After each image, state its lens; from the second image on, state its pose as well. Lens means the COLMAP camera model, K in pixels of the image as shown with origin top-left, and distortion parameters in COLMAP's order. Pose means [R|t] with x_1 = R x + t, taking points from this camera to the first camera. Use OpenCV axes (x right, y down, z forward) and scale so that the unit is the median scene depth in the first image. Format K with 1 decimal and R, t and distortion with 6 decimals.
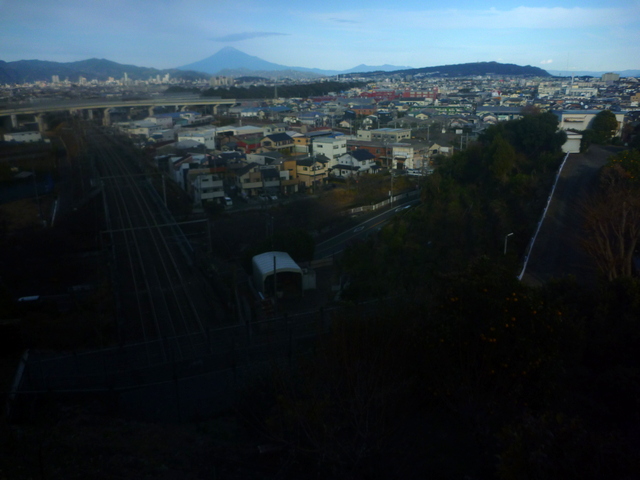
lens RADIAL K [[524.3, 0, 310.7], [0, 524.3, 240.2], [0, 0, 1]] dist [-0.045331, -0.007136]
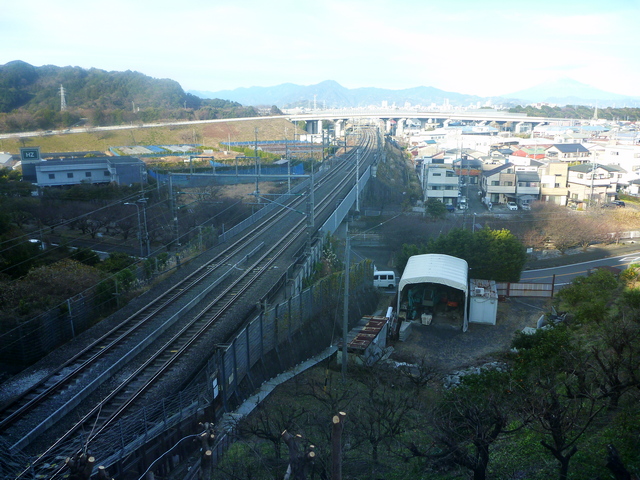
lens RADIAL K [[522.0, 0, 335.9], [0, 522.0, 210.4], [0, 0, 1]] dist [0.084975, -0.208771]
pose [[0.858740, 0.113554, -0.499671, 0.084555], [-0.165743, 0.984270, -0.061166, 0.018710], [0.484866, 0.135342, 0.864053, 0.224308]]
